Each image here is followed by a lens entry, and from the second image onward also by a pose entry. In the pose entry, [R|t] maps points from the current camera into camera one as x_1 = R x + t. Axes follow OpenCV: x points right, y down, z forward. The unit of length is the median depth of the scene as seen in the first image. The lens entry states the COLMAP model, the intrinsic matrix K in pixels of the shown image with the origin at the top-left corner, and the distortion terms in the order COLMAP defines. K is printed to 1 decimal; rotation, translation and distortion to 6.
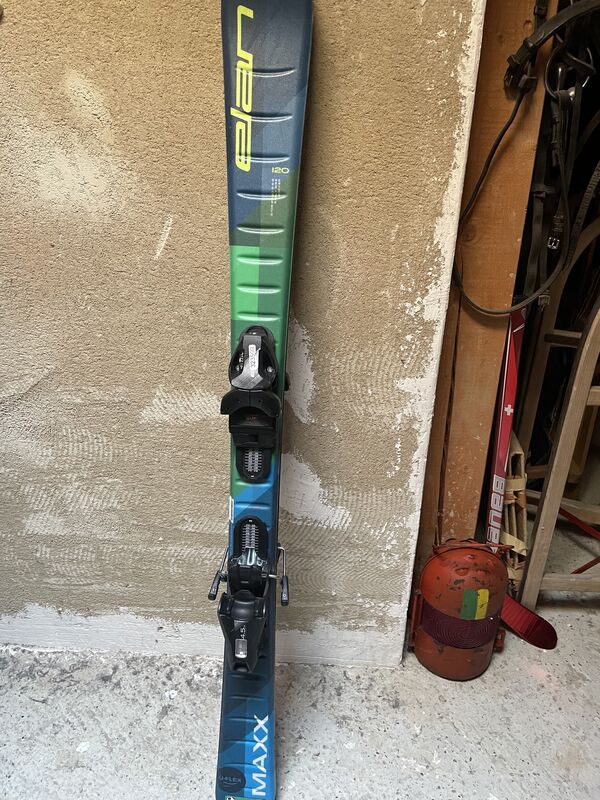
lens RADIAL K [[609.3, 0, 300.0], [0, 609.3, 400.0], [0, 0, 1]] dist [0.131871, -0.209909]
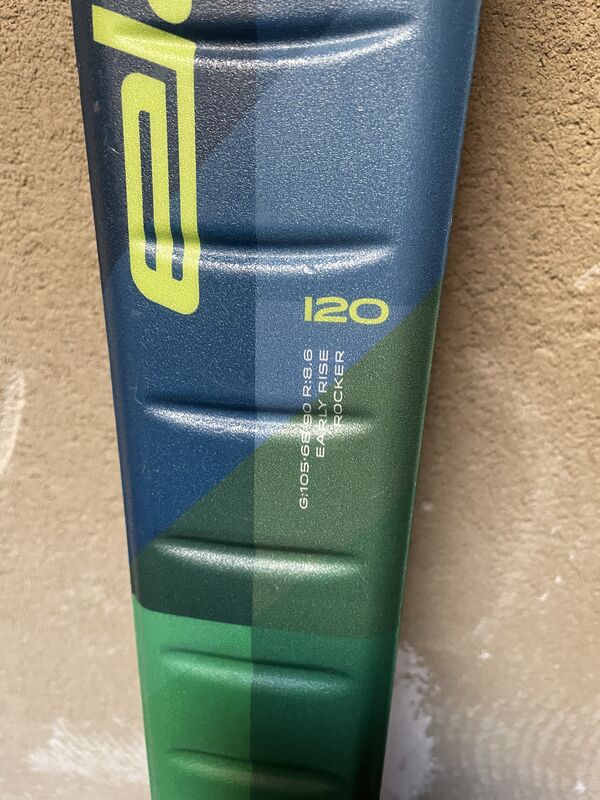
lens RADIAL K [[609.3, 0, 300.0], [0, 609.3, 400.0], [0, 0, 1]] dist [0.131871, -0.209909]
pose [[0.994319, 0.004659, -0.106339, -0.024384], [0.001264, 0.998454, 0.055565, -0.350895], [0.106434, -0.055384, 0.992776, 0.792458]]
